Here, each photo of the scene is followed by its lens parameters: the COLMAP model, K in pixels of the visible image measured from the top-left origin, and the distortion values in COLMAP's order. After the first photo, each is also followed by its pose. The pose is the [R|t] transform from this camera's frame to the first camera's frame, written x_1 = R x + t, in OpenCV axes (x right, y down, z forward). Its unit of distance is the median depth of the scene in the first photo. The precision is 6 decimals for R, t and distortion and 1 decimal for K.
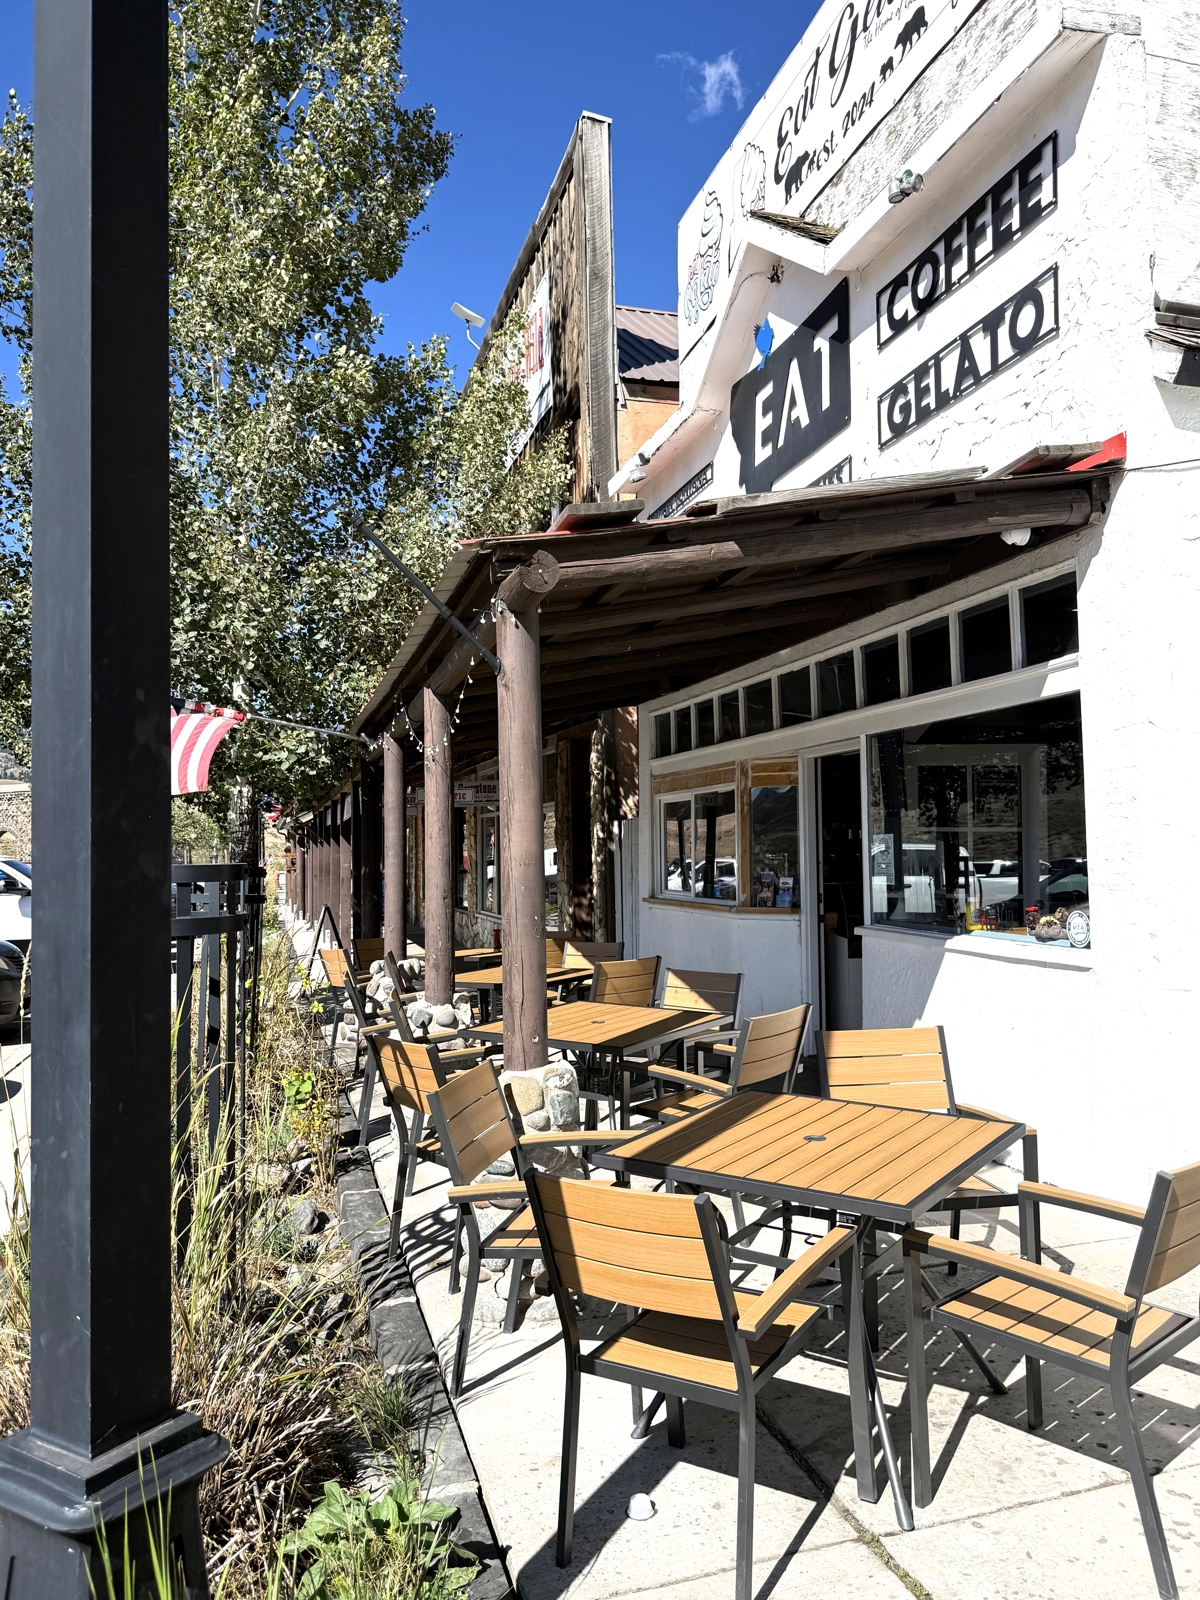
lens RADIAL K [[1148.8, 0, 550.4], [0, 1148.8, 793.5], [0, 0, 1]] dist [0.044391, -0.044016]
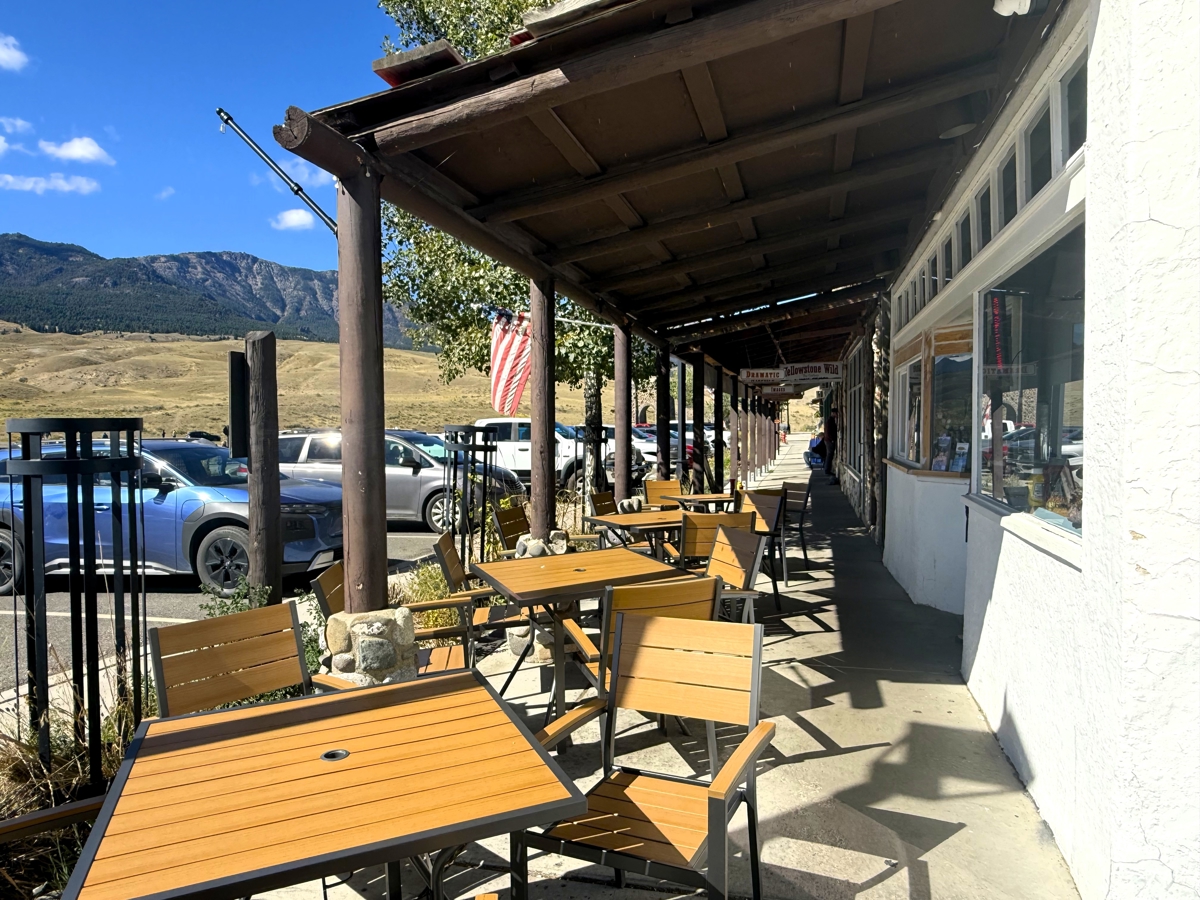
lens RADIAL K [[762.1, 0, 598.0], [0, 762.1, 452.4], [0, 0, 1]] dist [-0.000057, 0.000347]
pose [[0.870625, 0.030248, -0.491017, 0.359690], [0.016360, 0.995776, 0.090351, 0.020388], [0.491676, -0.086695, 0.866452, 0.348163]]
